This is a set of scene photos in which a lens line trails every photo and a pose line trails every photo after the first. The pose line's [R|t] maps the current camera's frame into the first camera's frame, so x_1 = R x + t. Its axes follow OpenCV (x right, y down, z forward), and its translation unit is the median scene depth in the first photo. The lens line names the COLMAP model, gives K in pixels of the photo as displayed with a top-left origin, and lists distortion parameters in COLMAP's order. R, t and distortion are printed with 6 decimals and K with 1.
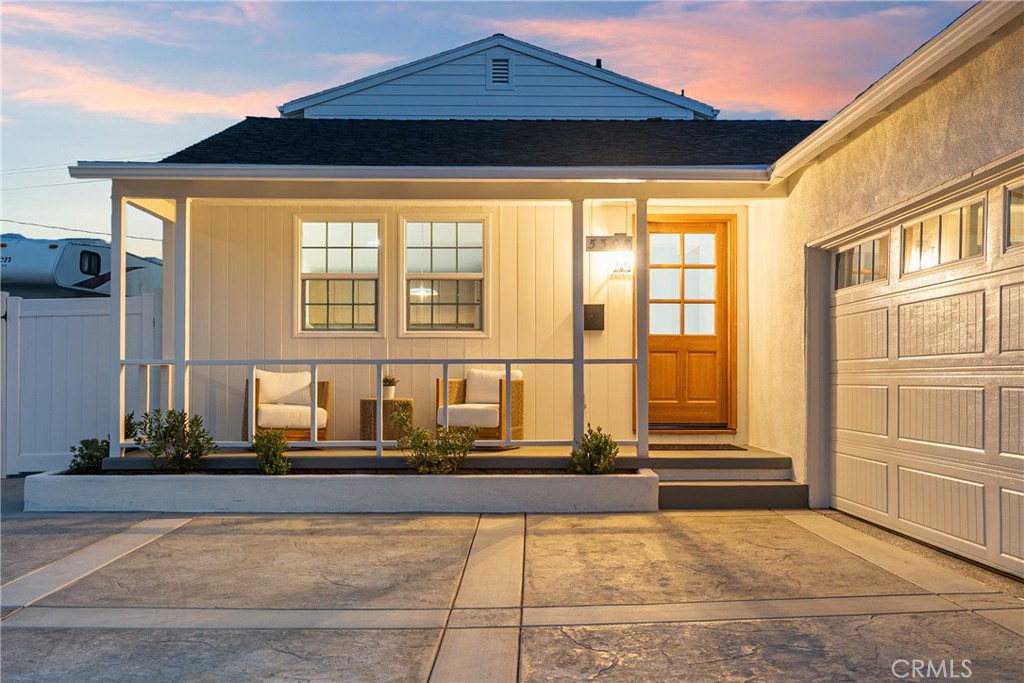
lens RADIAL K [[883.5, 0, 511.6], [0, 883.5, 343.7], [0, 0, 1]] dist [-0.008973, 0.028578]
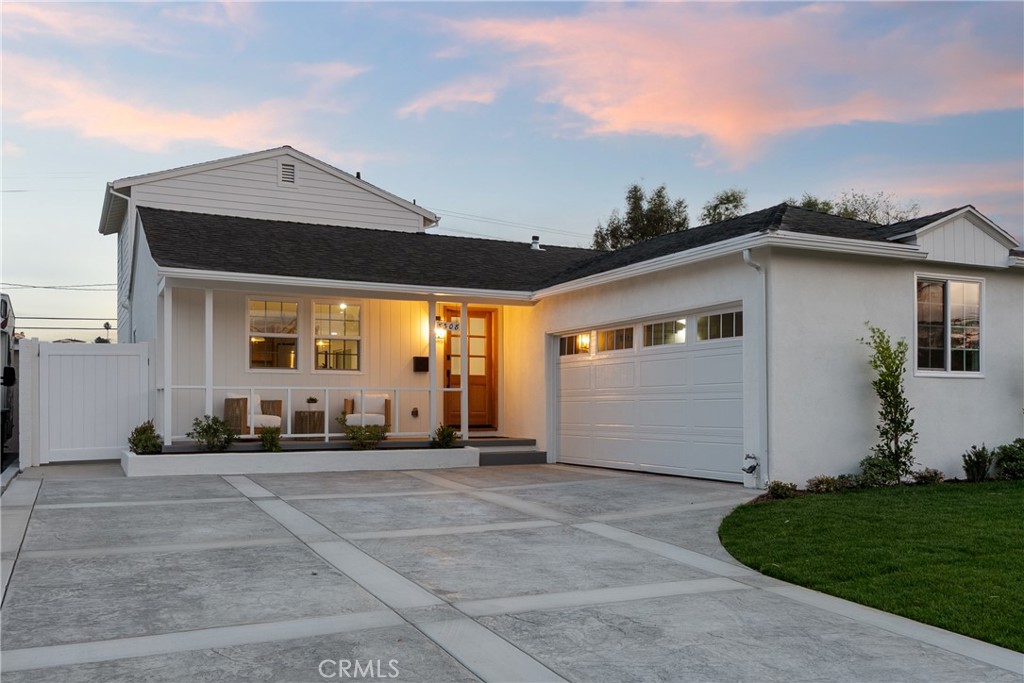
lens RADIAL K [[855.9, 0, 511.6], [0, 855.9, 344.9], [0, 0, 1]] dist [0.004304, 0.000071]
pose [[0.906314, 0.031681, 0.421416, -0.457443], [-0.017526, 0.999146, -0.037421, -0.007649], [-0.422242, 0.026529, 0.906095, -0.598577]]
